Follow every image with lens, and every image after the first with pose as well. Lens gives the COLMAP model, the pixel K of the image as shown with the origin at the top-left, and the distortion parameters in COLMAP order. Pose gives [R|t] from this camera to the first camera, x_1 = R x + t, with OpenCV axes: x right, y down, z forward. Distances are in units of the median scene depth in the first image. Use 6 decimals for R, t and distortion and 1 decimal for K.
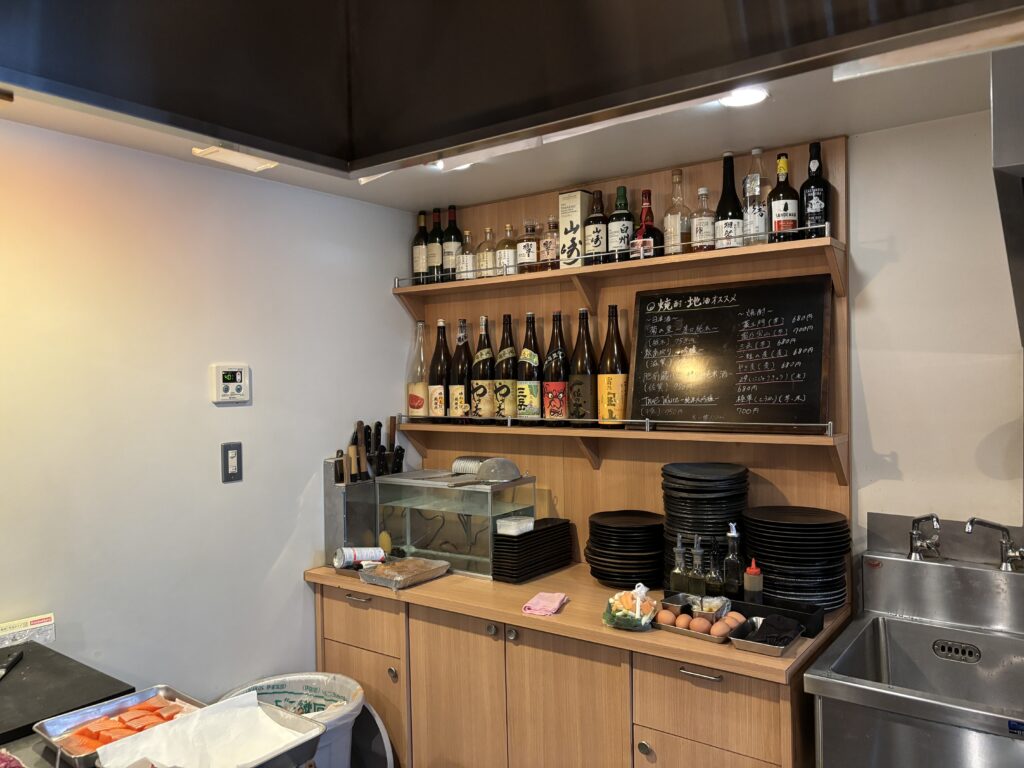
lens RADIAL K [[778.2, 0, 512.0], [0, 778.2, 384.0], [0, 0, 1]] dist [0.088065, -0.002136]
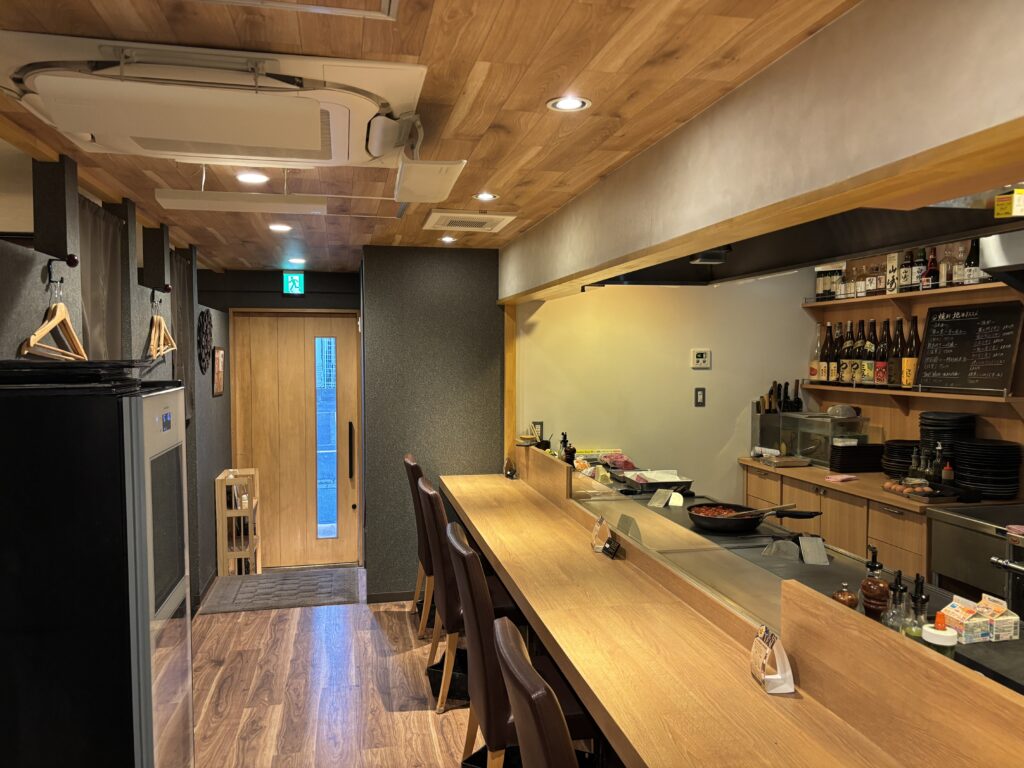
lens RADIAL K [[774.8, 0, 511.8], [0, 774.8, 394.9], [0, 0, 1]] dist [0.022226, -0.015296]
pose [[0.751073, 0.051903, -0.658176, 0.560277], [-0.017568, 0.998123, 0.058663, -0.015240], [0.659986, -0.032497, 0.750575, -0.778343]]
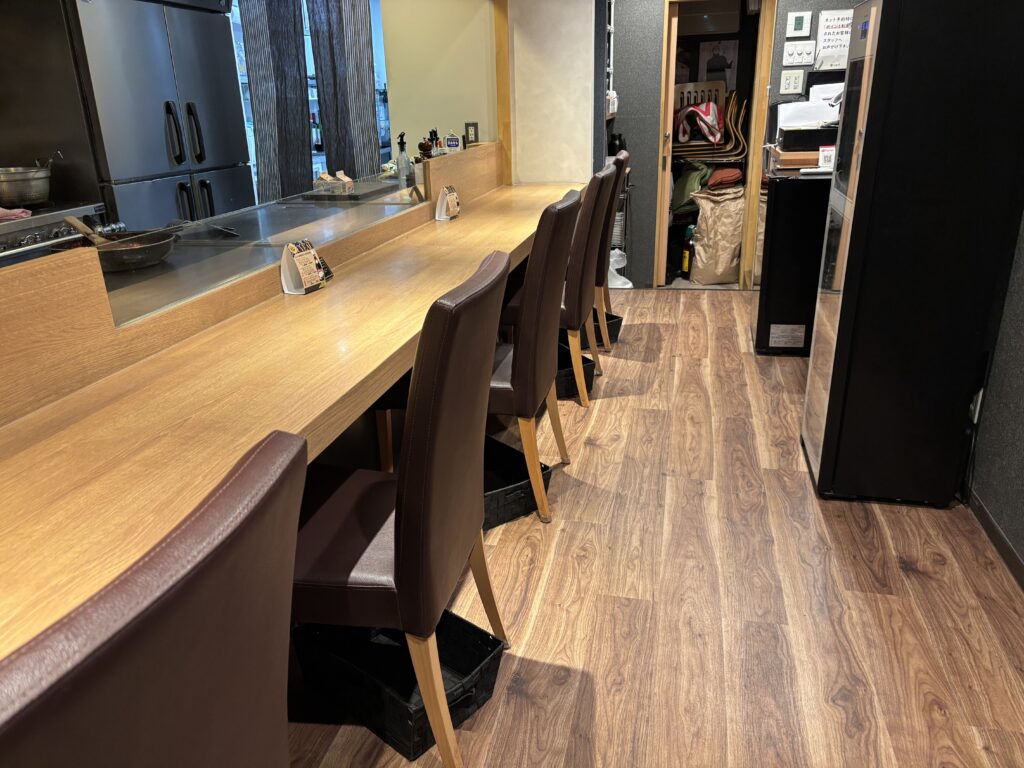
lens RADIAL K [[774.8, 0, 511.8], [0, 774.8, 394.9], [0, 0, 1]] dist [0.022226, -0.015296]
pose [[-0.410539, -0.305088, 0.859290, -0.790338], [0.042648, 0.934910, 0.352313, 0.108177], [-0.910845, 0.181286, -0.370806, 0.229854]]
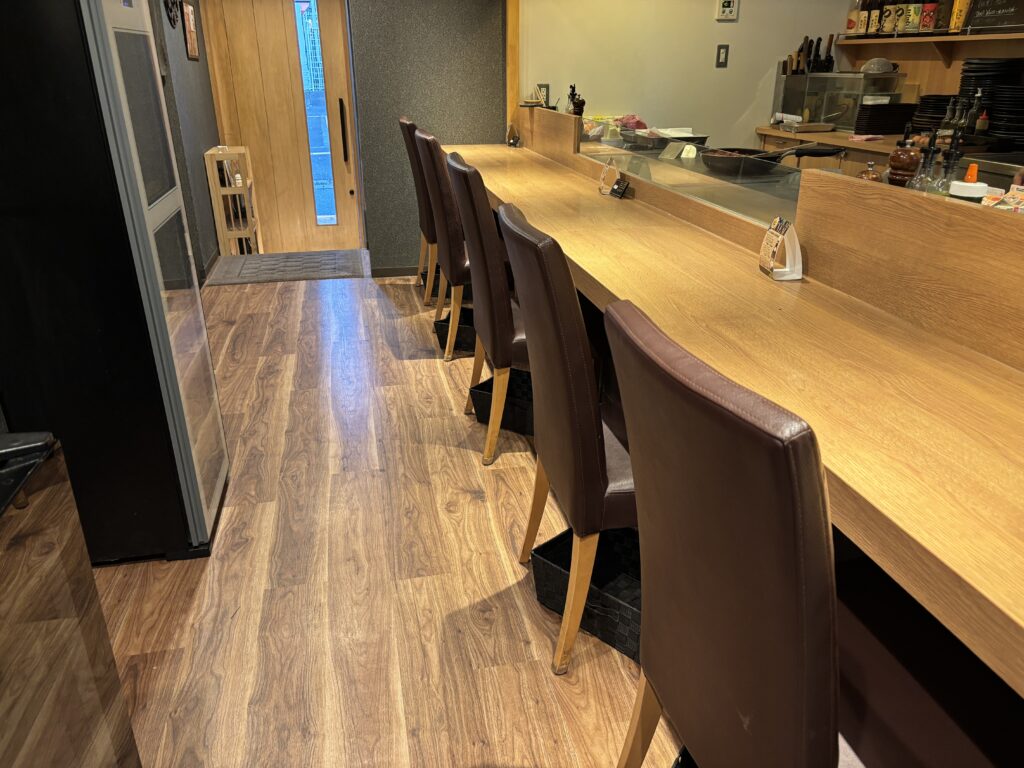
lens RADIAL K [[774.8, 0, 511.8], [0, 774.8, 394.9], [0, 0, 1]] dist [0.022226, -0.015296]
pose [[0.749246, 0.274298, -0.602819, 0.557706], [-0.013378, 0.916284, 0.400305, 0.096046], [0.662156, -0.291863, 0.690192, -0.776006]]
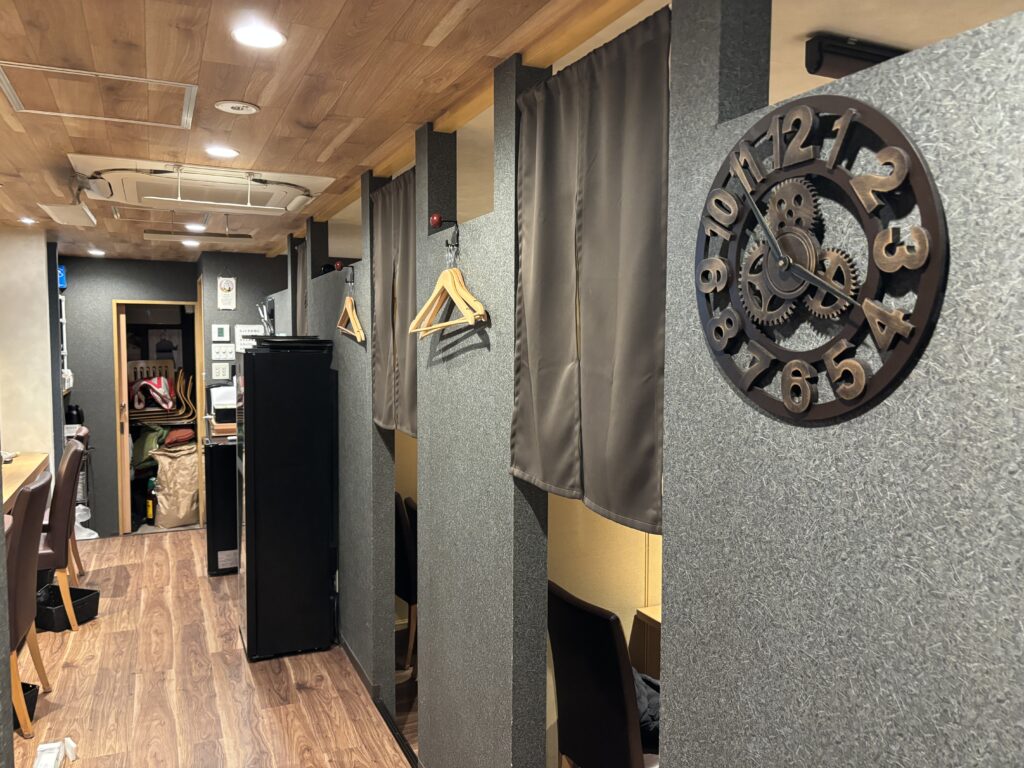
lens RADIAL K [[774.8, 0, 511.8], [0, 774.8, 394.9], [0, 0, 1]] dist [0.022226, -0.015296]
pose [[-0.875609, -0.026495, 0.482293, -1.212567], [0.012073, 0.996982, 0.076689, 0.003080], [-0.482869, 0.072972, -0.872647, 0.497689]]
